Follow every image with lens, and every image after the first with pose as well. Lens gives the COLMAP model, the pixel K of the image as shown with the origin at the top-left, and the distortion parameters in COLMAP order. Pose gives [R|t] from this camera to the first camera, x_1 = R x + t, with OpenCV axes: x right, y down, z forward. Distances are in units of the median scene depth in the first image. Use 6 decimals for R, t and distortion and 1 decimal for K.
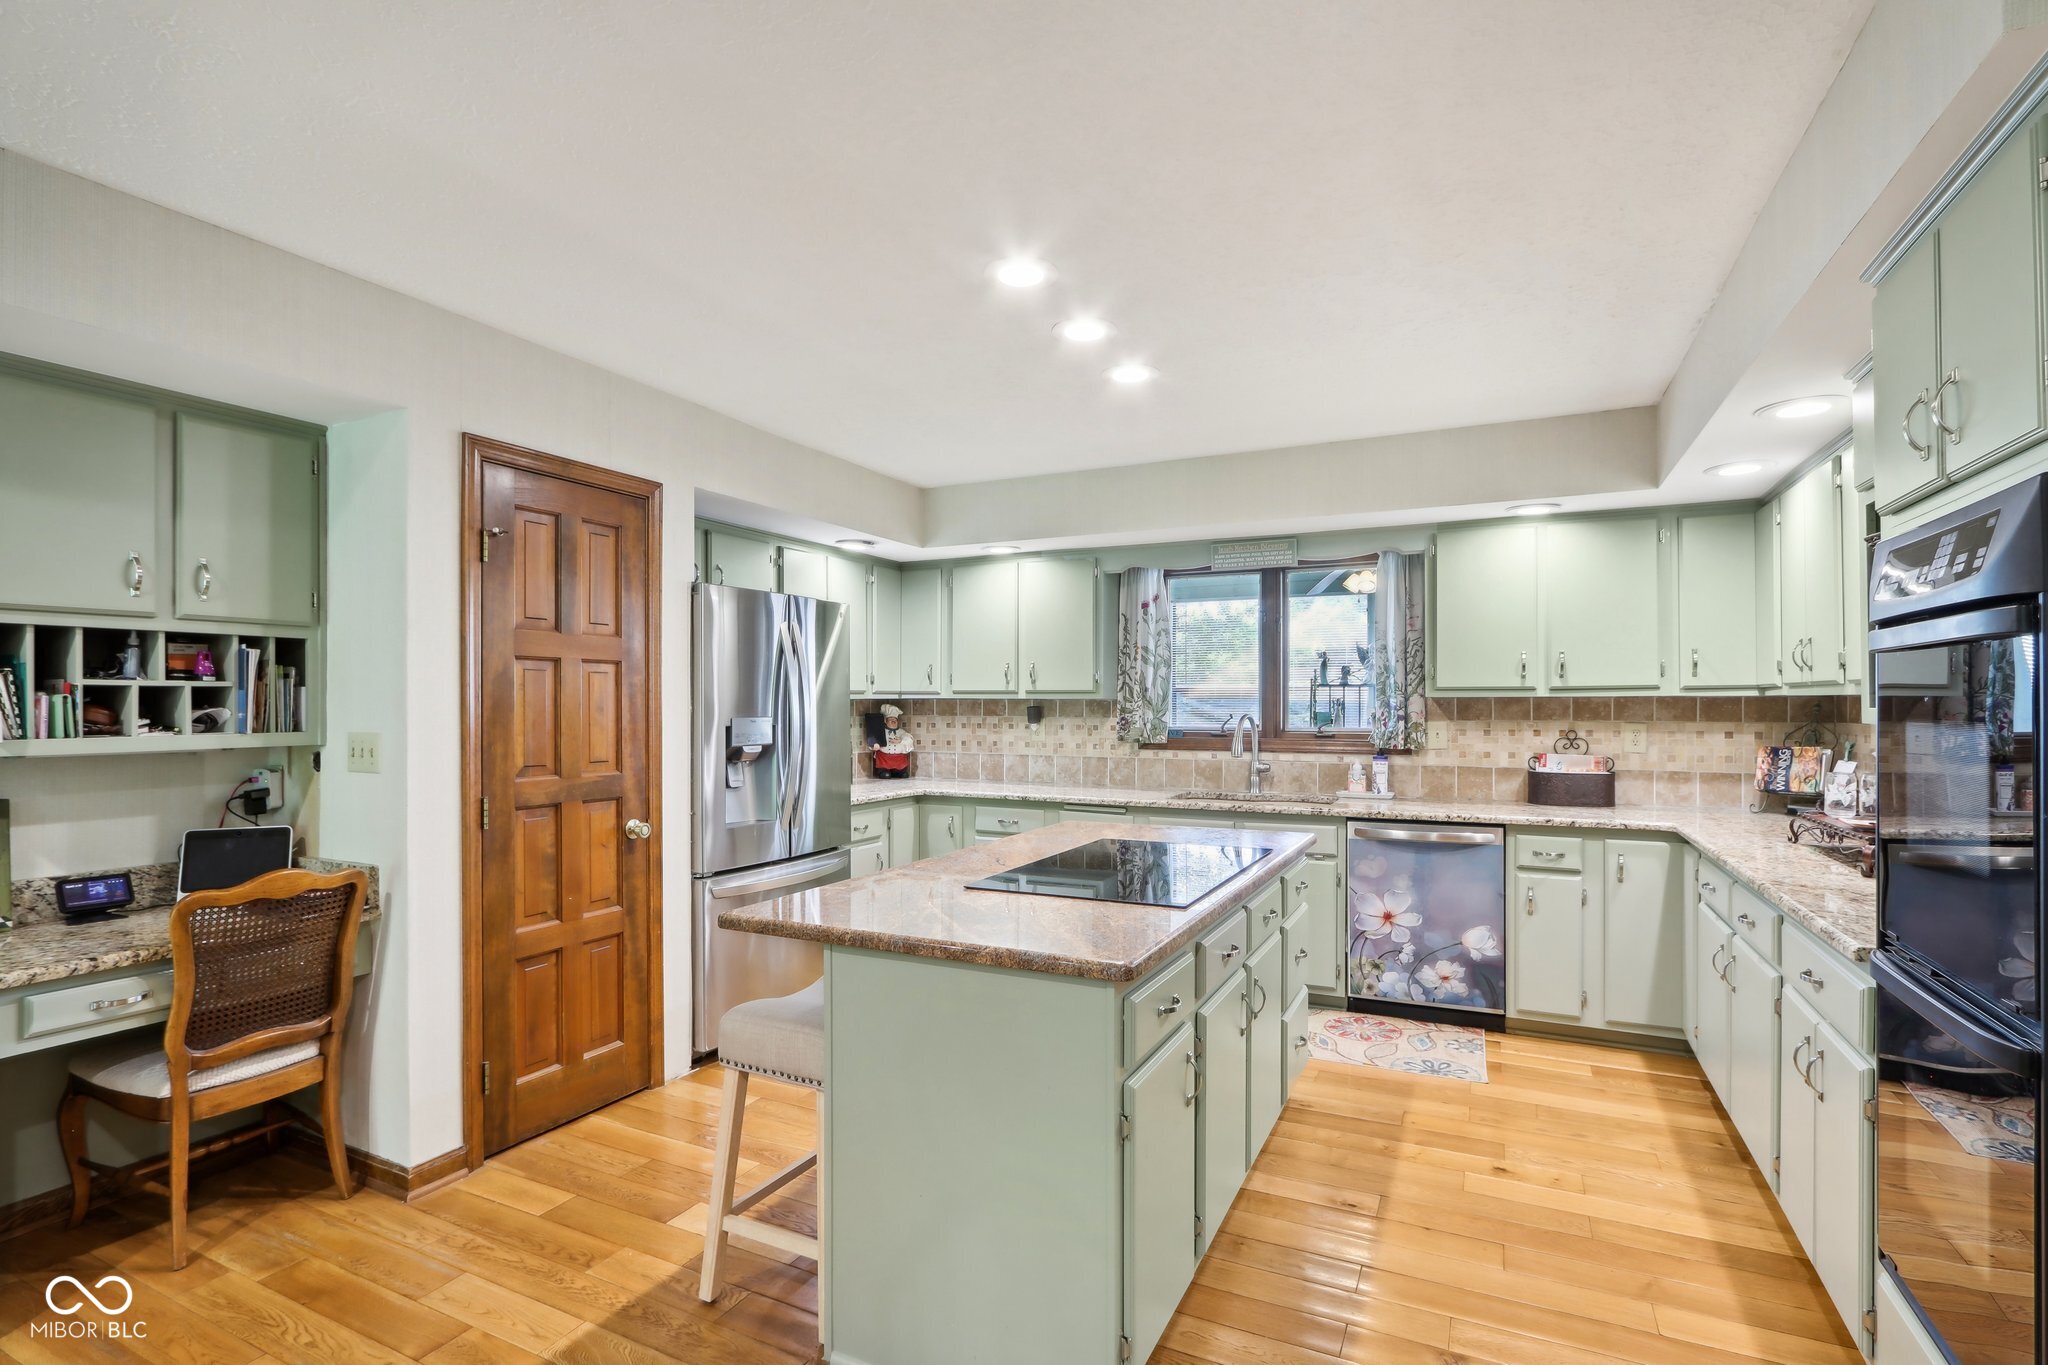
lens RADIAL K [[967.5, 0, 1034.4], [0, 967.5, 697.0], [0, 0, 1]] dist [-0.023269, 0.004197]
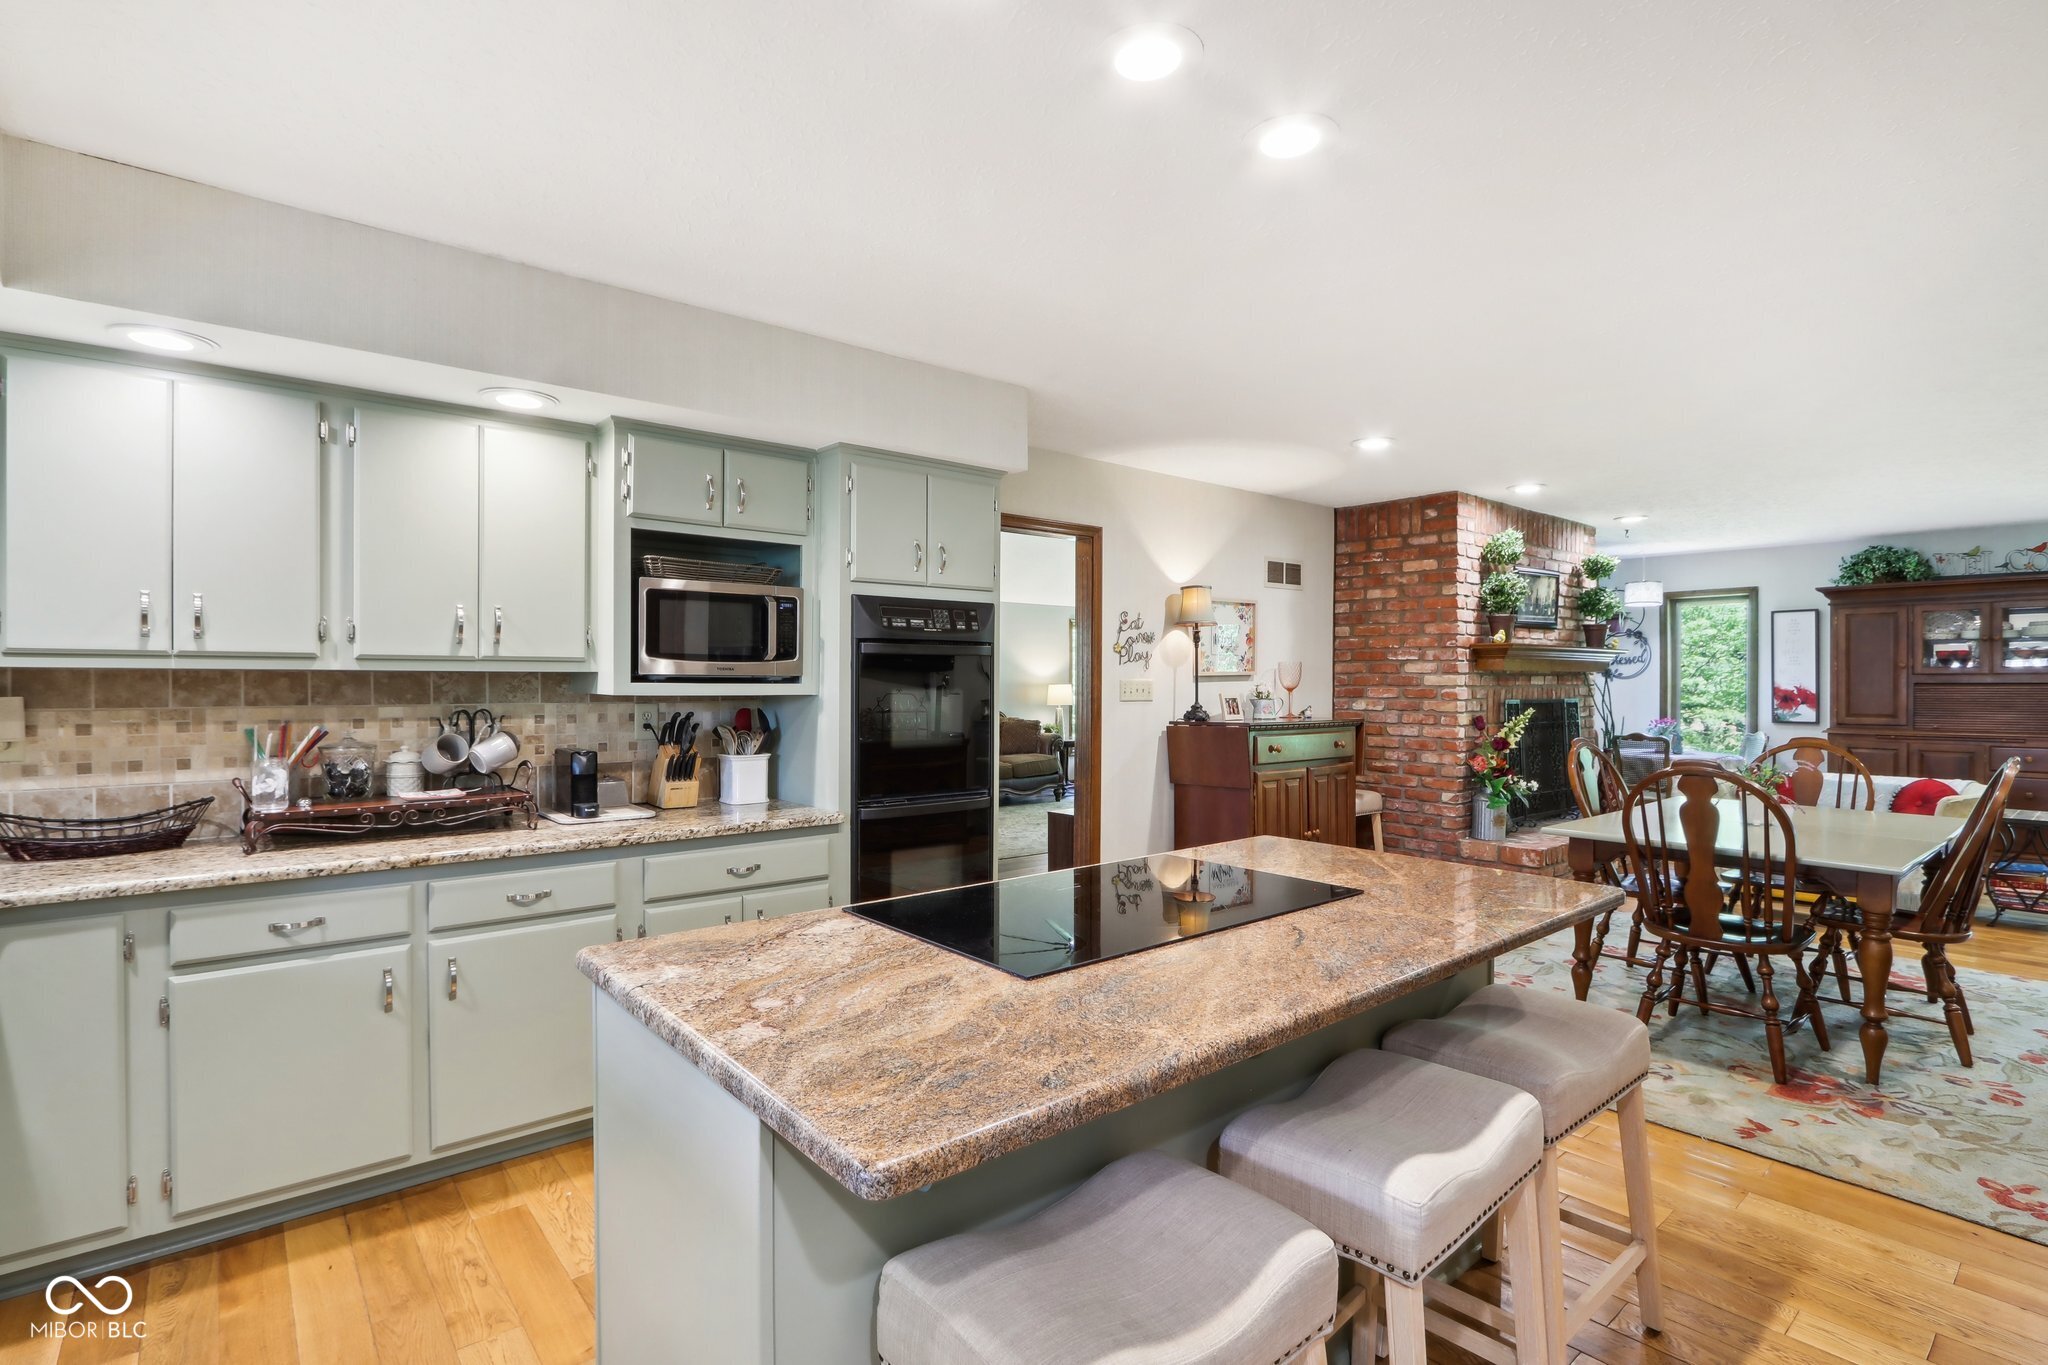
lens RADIAL K [[967.5, 0, 1006.9], [0, 967.5, 690.2], [0, 0, 1]] dist [-0.023269, 0.004197]
pose [[-0.905947, -0.003977, 0.423373, -0.081912], [-0.002974, 0.999991, 0.003030, 0.007920], [-0.423381, 0.001486, -0.905950, 1.051554]]
